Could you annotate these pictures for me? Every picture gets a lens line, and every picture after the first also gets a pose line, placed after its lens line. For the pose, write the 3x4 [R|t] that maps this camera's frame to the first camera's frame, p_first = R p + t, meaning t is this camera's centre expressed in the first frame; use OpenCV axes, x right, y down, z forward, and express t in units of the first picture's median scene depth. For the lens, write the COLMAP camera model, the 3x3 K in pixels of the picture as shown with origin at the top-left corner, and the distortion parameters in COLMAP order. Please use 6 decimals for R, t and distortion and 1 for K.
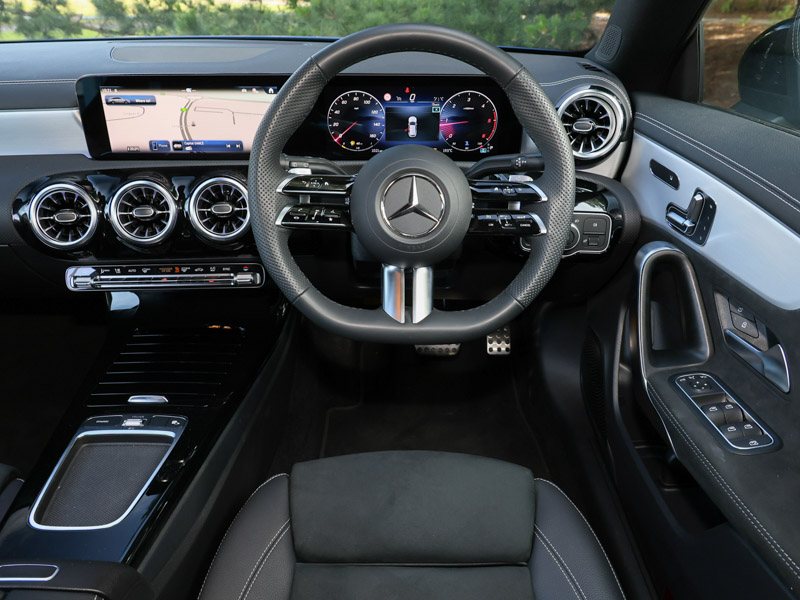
lens RADIAL K [[663.5, 0, 417.5], [0, 663.5, 284.3], [0, 0, 1]] dist [0.011893, 0.021767]
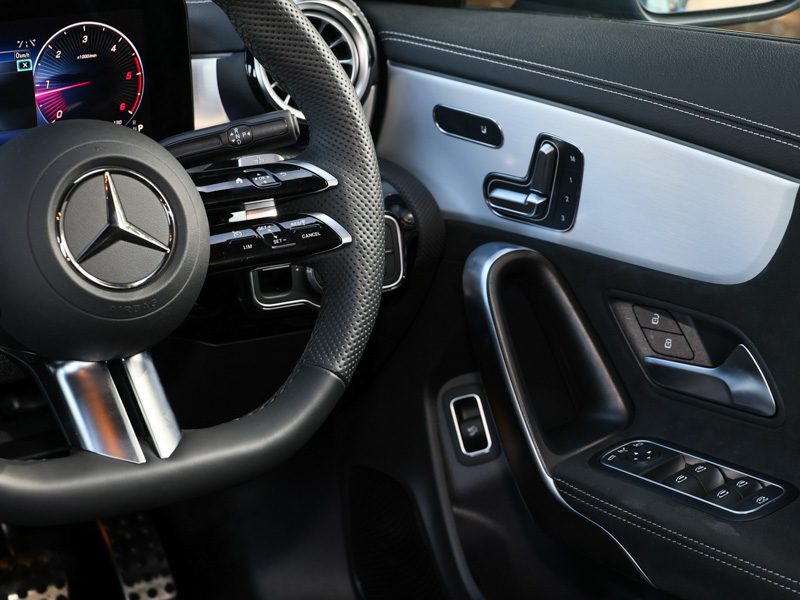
lens RADIAL K [[1817.3, 0, 415.8], [0, 1817.3, 260.8], [0, 0, 1]] dist [0.069895, 0.000000]
pose [[0.847539, -0.160614, 0.505847, -0.444270], [0.252525, 0.960346, -0.118178, 0.109639], [-0.466807, 0.227899, 0.854490, -0.255826]]
